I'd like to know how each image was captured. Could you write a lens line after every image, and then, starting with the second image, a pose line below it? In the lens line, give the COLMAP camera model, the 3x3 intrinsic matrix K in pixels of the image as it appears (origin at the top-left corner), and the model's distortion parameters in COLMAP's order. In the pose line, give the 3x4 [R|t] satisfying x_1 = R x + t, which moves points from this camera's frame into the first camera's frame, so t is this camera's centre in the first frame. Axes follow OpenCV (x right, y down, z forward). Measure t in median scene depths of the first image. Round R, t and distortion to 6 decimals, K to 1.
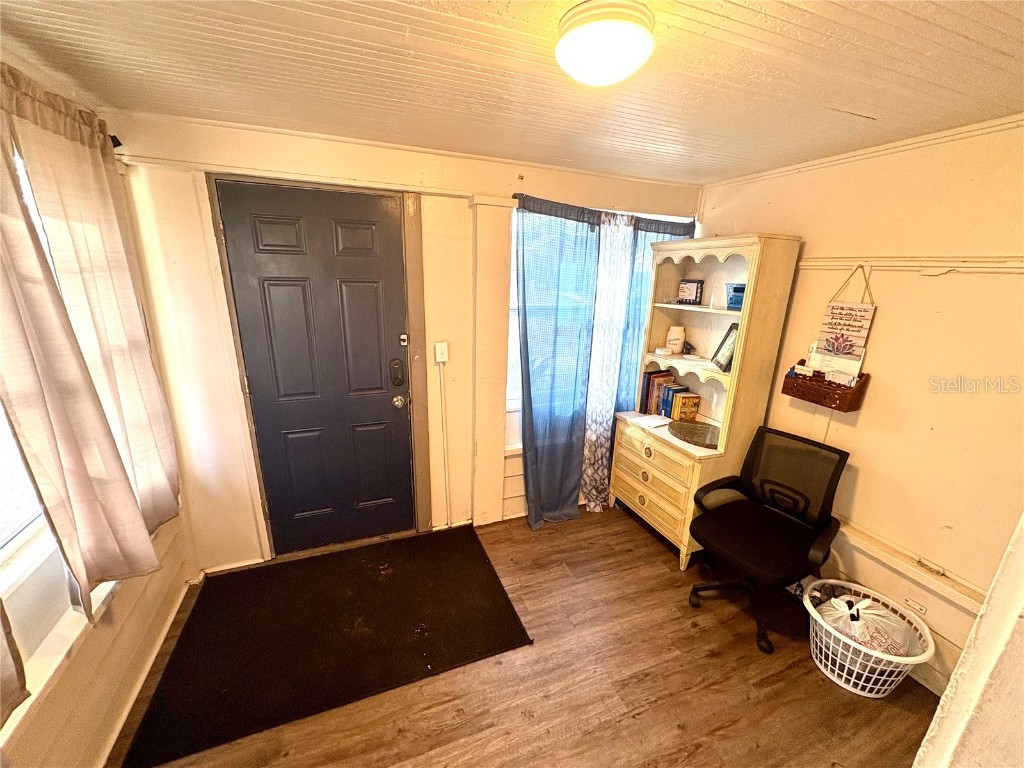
lens RADIAL K [[408.4, 0, 512.2], [0, 408.4, 384.4], [0, 0, 1]] dist [0.001644, -0.000053]
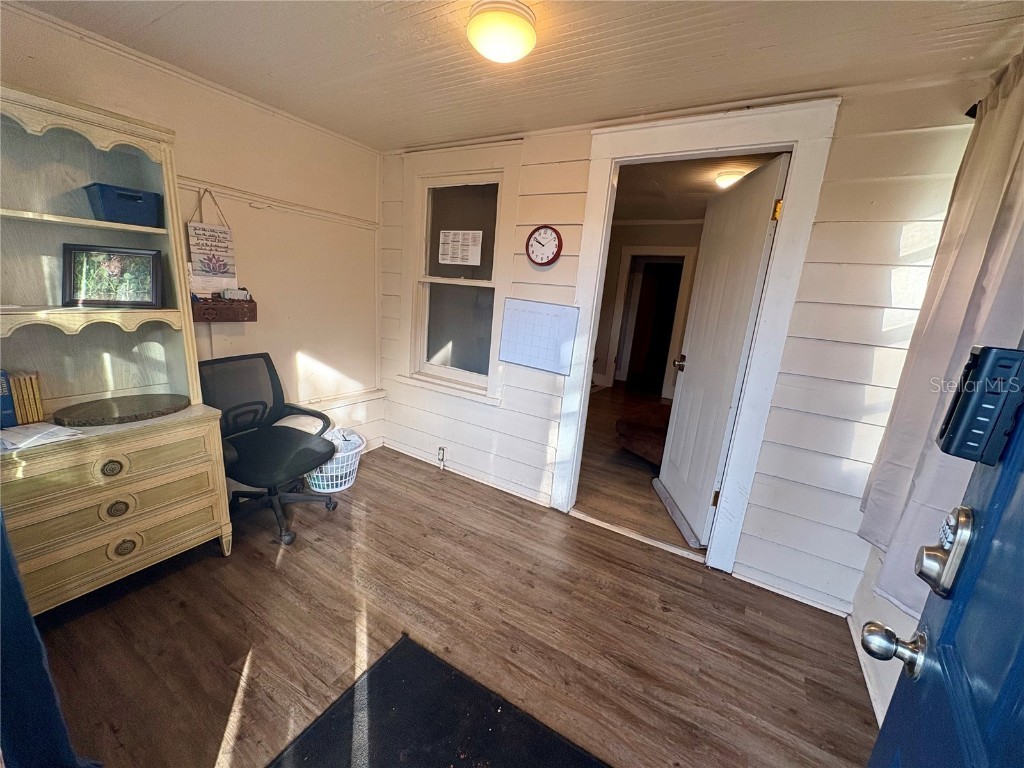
lens RADIAL K [[408.4, 0, 511.3], [0, 408.4, 384.4], [0, 0, 1]] dist [0.001644, -0.000053]
pose [[-0.608621, -0.250100, 0.753014, -0.551198], [0.122289, 0.908120, 0.400455, -0.141636], [-0.783981, 0.335811, -0.522116, 1.014895]]
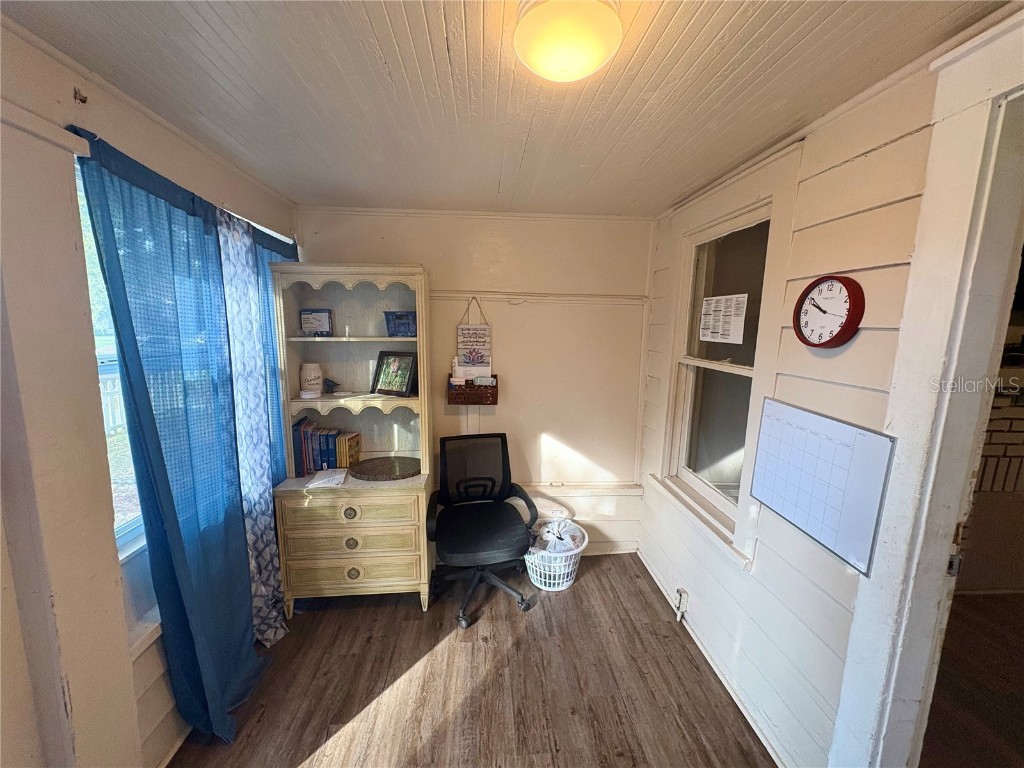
lens RADIAL K [[408.4, 0, 511.8], [0, 408.4, 384.6], [0, 0, 1]] dist [0.001644, -0.000053]
pose [[0.289651, -0.163807, 0.943011, -0.382337], [0.252305, 0.963466, 0.089864, -0.094639], [-0.923279, 0.211897, 0.320398, 0.474830]]
